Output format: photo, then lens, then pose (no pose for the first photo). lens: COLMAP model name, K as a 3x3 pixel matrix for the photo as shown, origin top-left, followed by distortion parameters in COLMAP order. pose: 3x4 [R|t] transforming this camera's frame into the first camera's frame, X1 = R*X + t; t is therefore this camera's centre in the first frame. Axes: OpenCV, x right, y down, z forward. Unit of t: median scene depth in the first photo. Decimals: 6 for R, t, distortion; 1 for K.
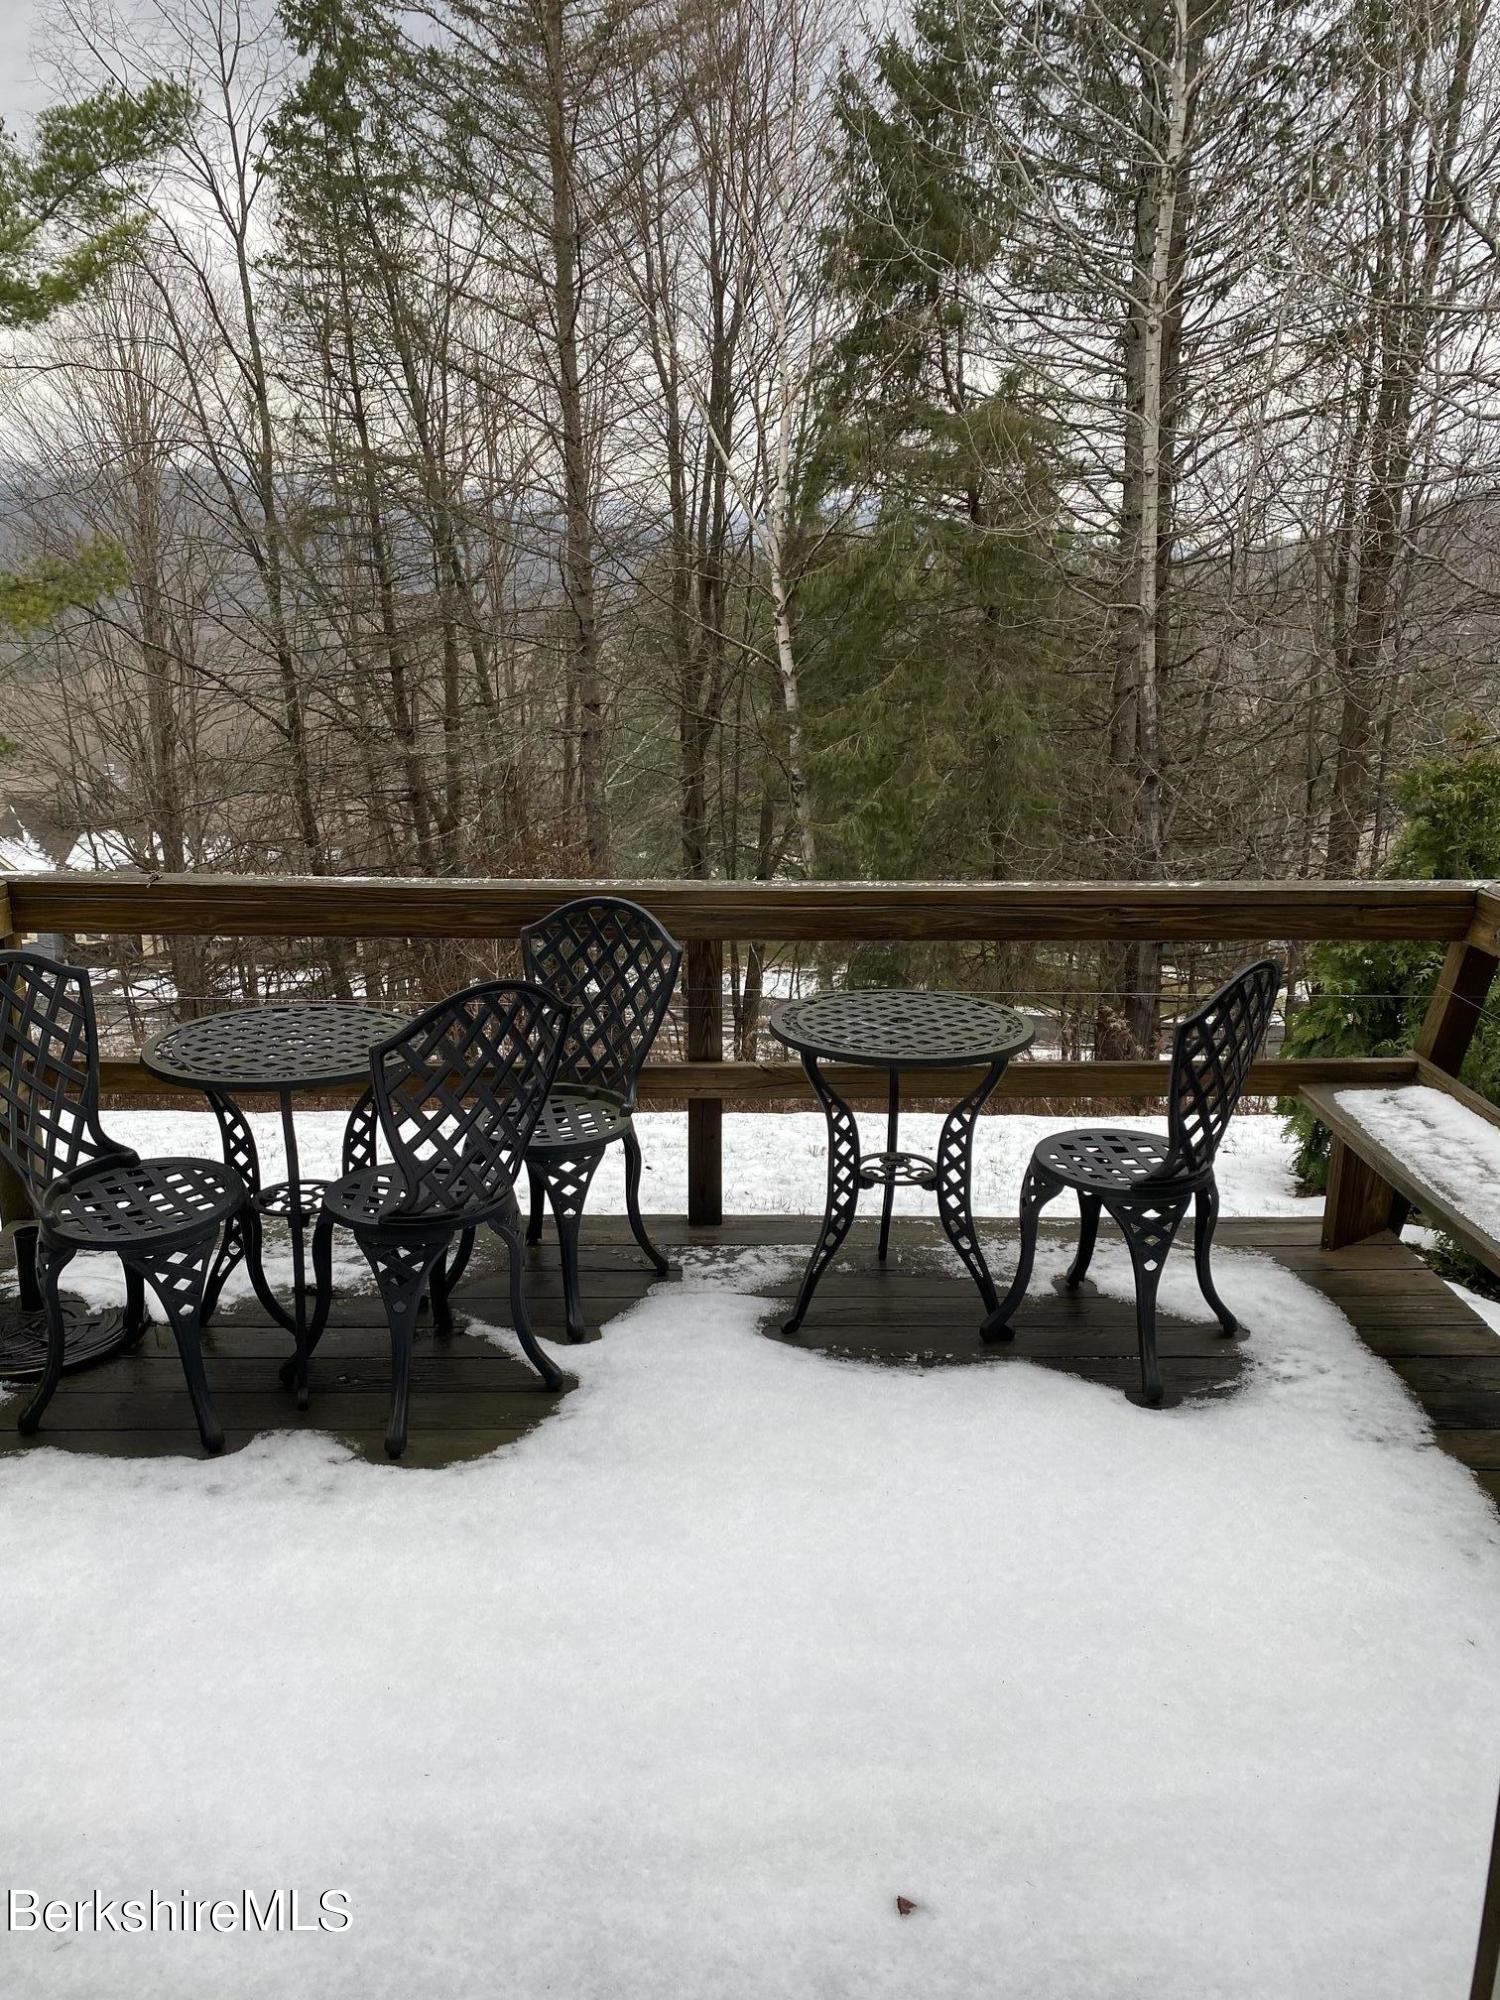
lens RADIAL K [[1531.7, 0, 730.0], [0, 1531.7, 1008.0], [0, 0, 1]] dist [0.029347, -0.035798]
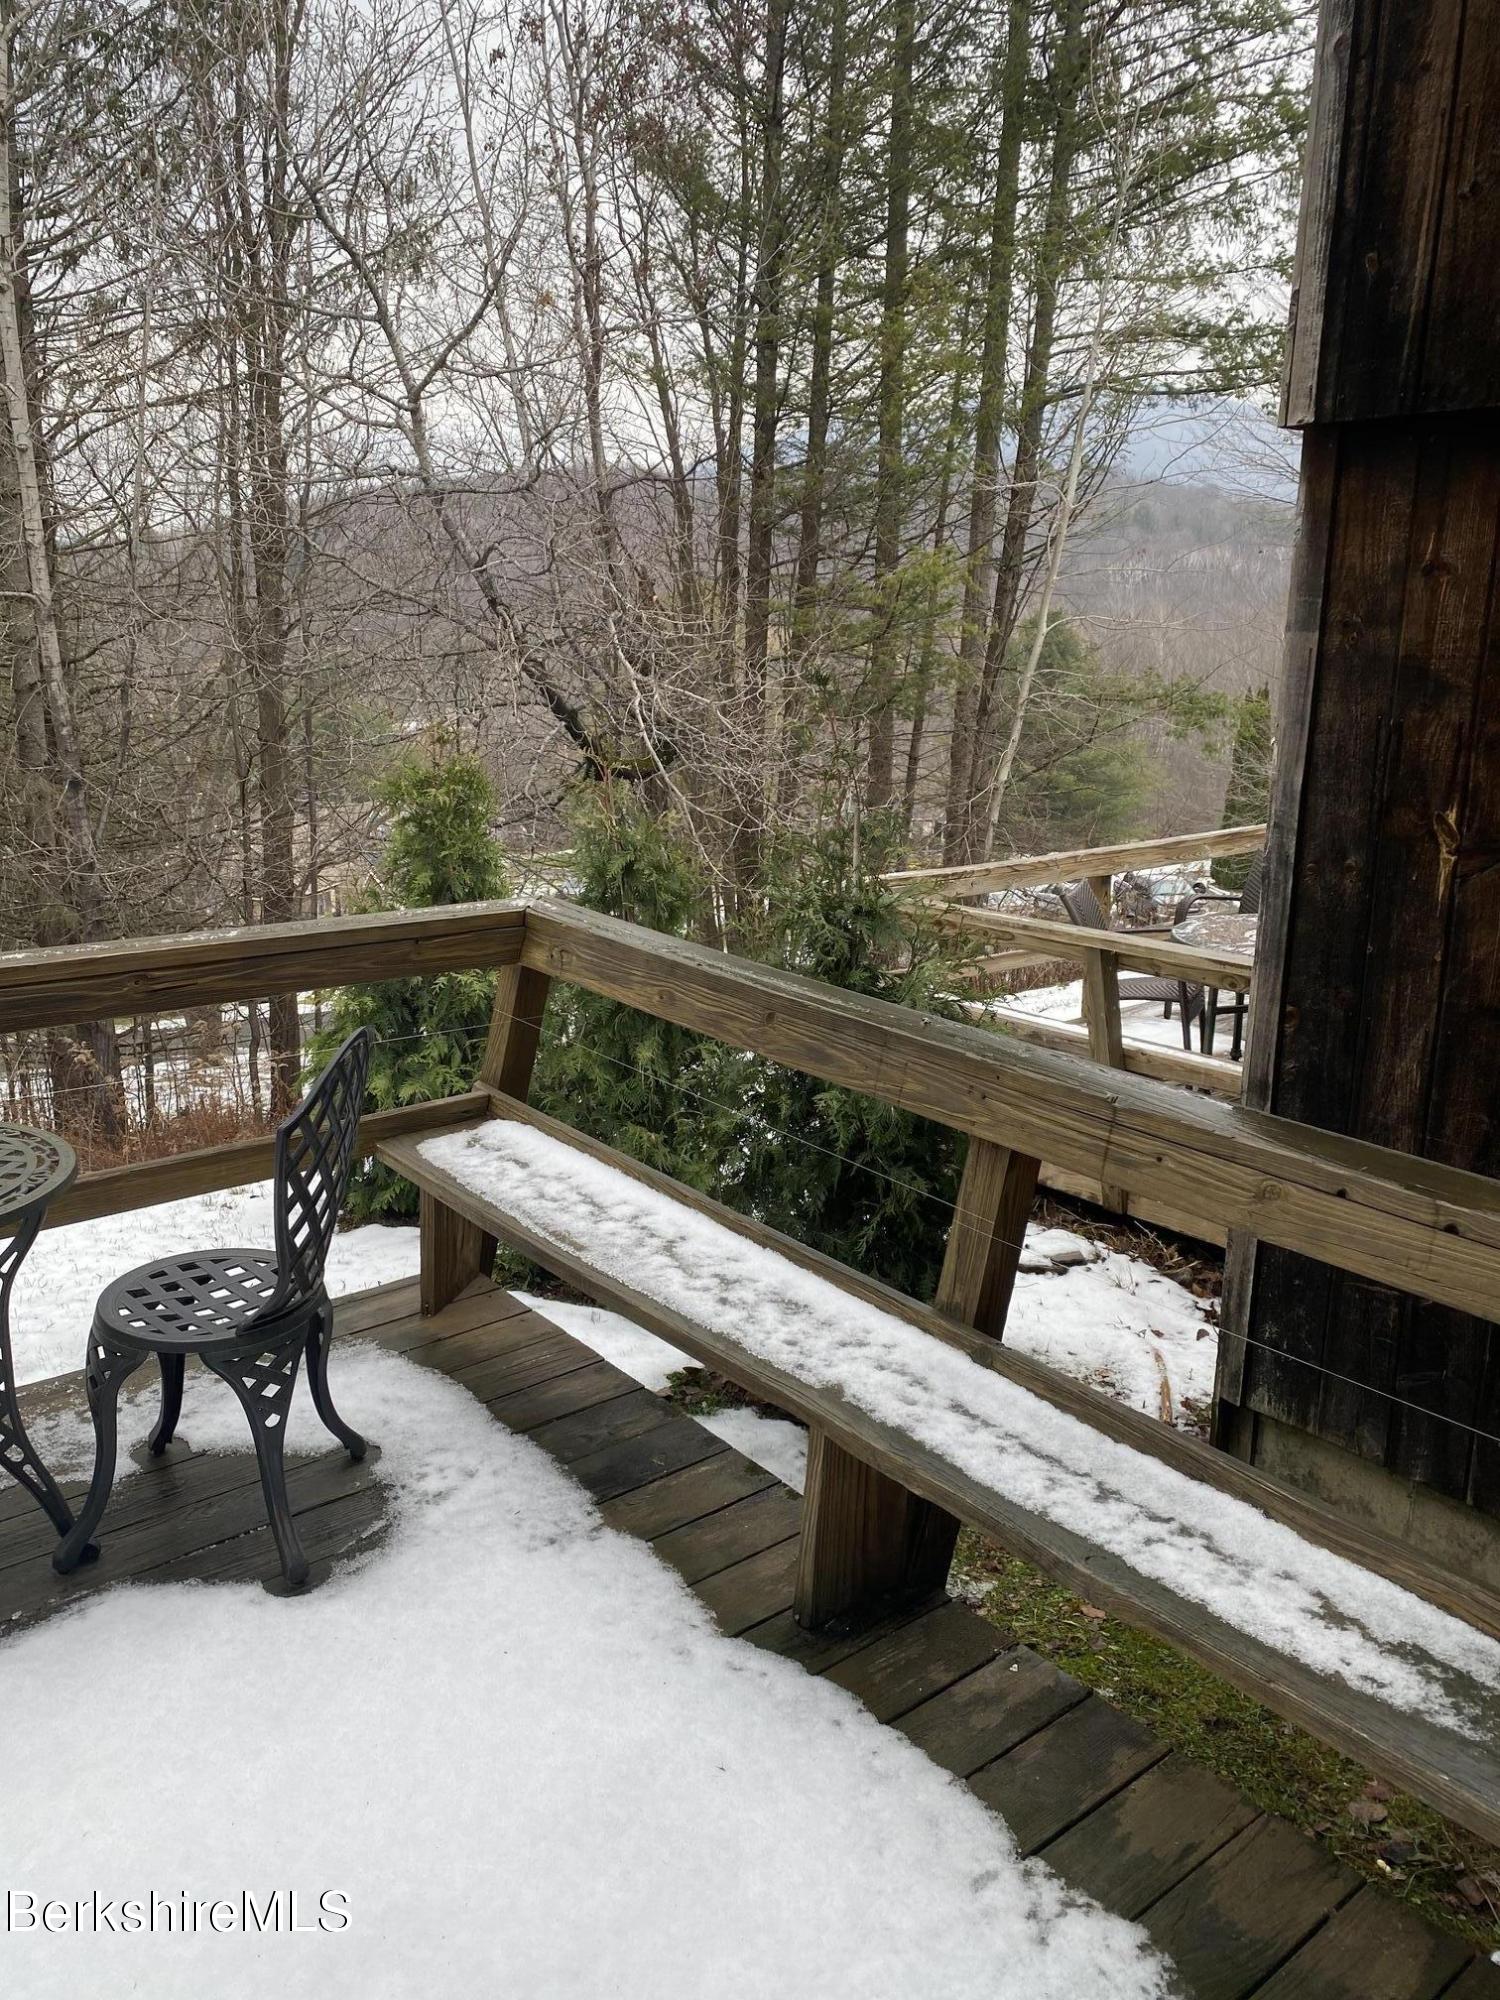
lens RADIAL K [[1531.7, 0, 718.8], [0, 1531.7, 987.1], [0, 0, 1]] dist [0.029347, -0.035798]
pose [[0.781853, -0.129040, 0.609962, -0.003569], [0.134036, 0.990260, 0.037686, -0.044194], [-0.608884, 0.052292, 0.791534, 0.169463]]
